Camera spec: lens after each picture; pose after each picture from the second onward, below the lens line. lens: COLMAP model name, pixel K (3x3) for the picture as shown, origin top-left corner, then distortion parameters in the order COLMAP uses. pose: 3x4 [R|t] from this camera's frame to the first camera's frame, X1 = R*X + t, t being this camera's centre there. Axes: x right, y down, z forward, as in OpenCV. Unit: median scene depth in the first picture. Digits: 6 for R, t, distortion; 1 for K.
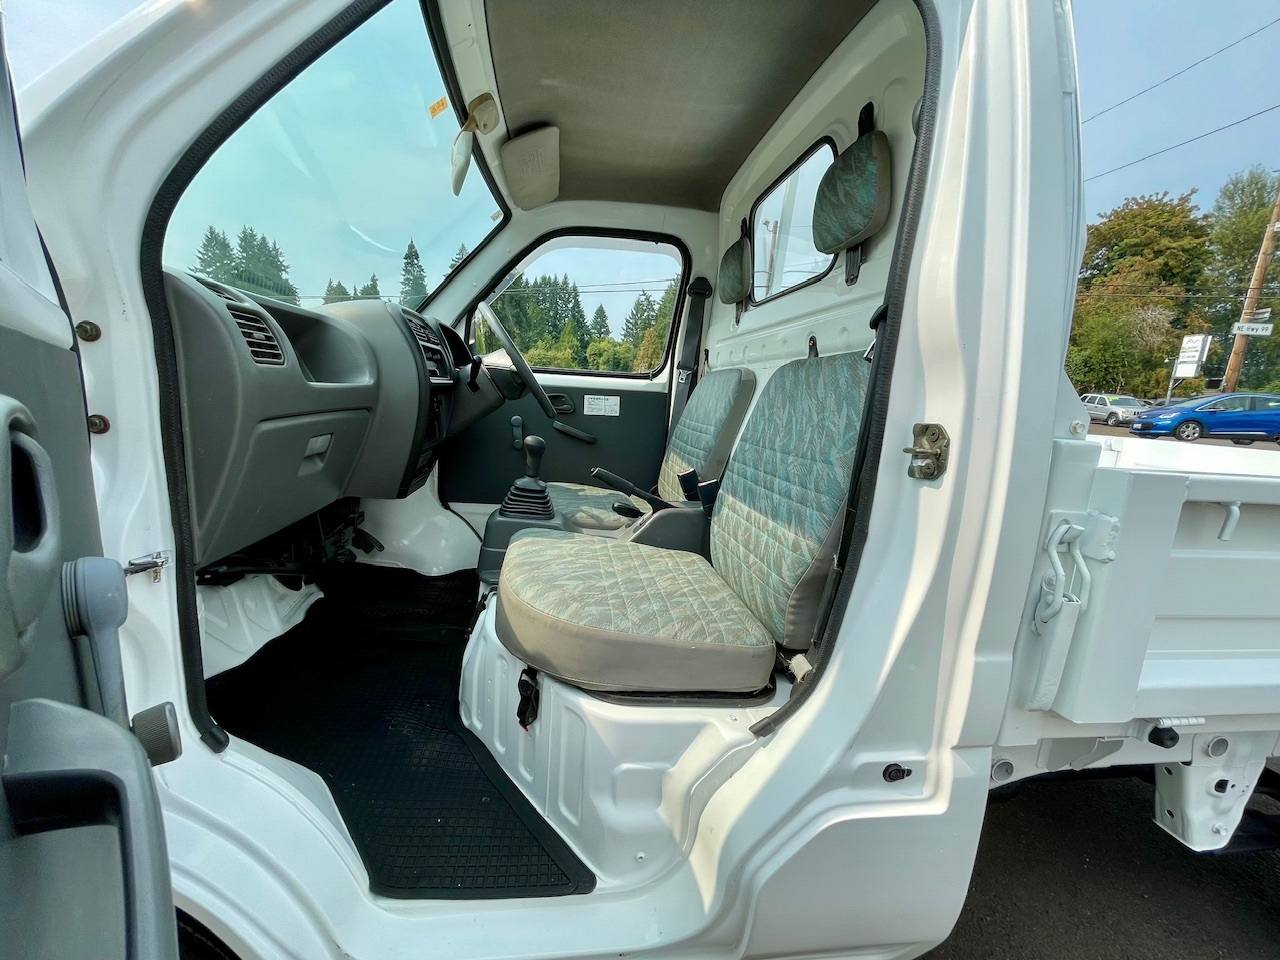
lens RADIAL K [[514.2, 0, 632.6], [0, 514.2, 478.4], [0, 0, 1]] dist [0.001231, -0.001769]
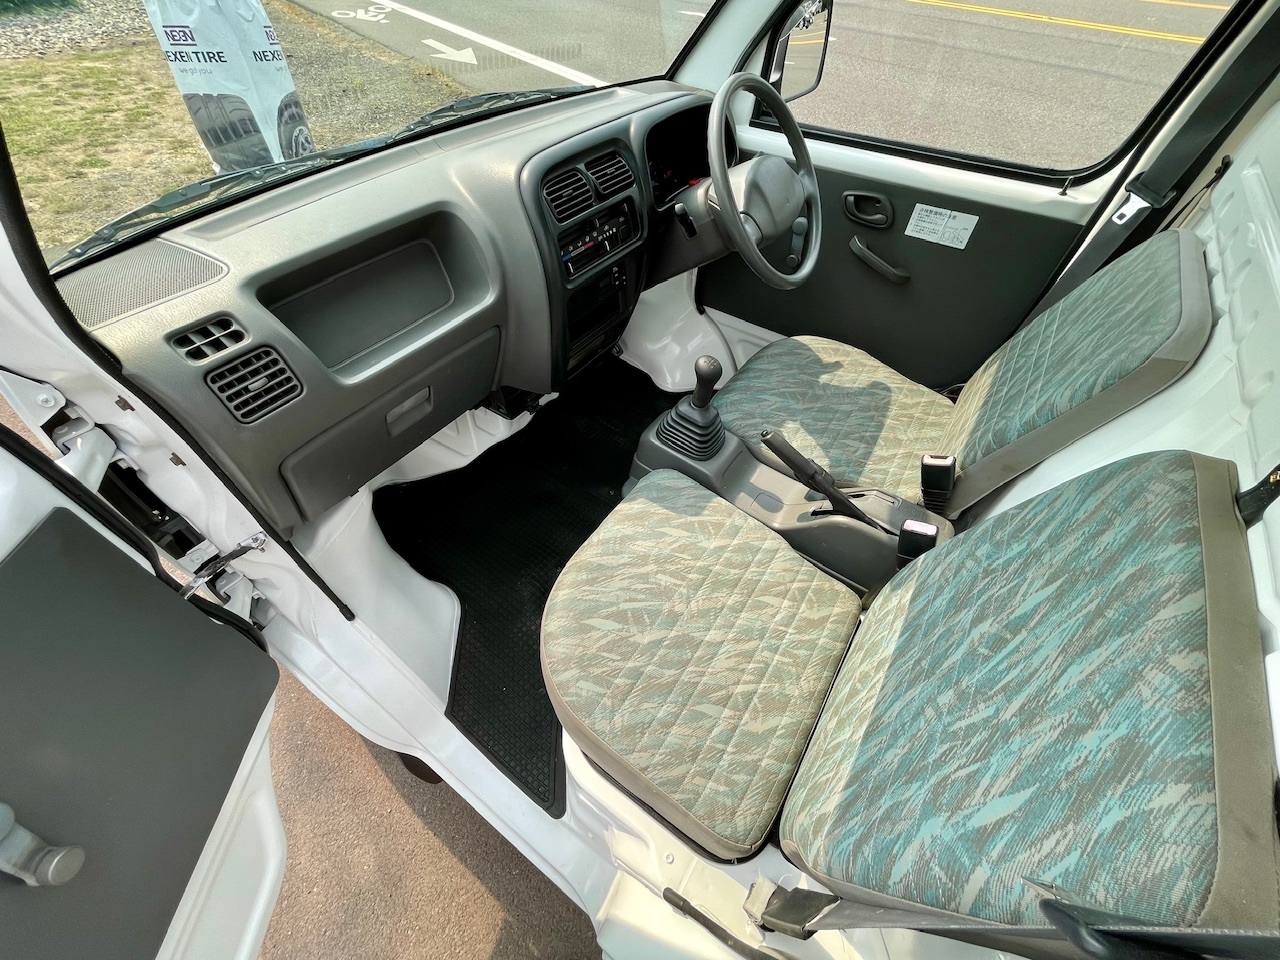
lens RADIAL K [[514.2, 0, 627.6], [0, 514.2, 471.6], [0, 0, 1]] dist [0.001231, -0.001769]
pose [[0.729336, 0.471456, -0.495780, 0.109798], [-0.076082, 0.776057, 0.626057, -0.274960], [0.679912, -0.418886, 0.601876, 0.276224]]
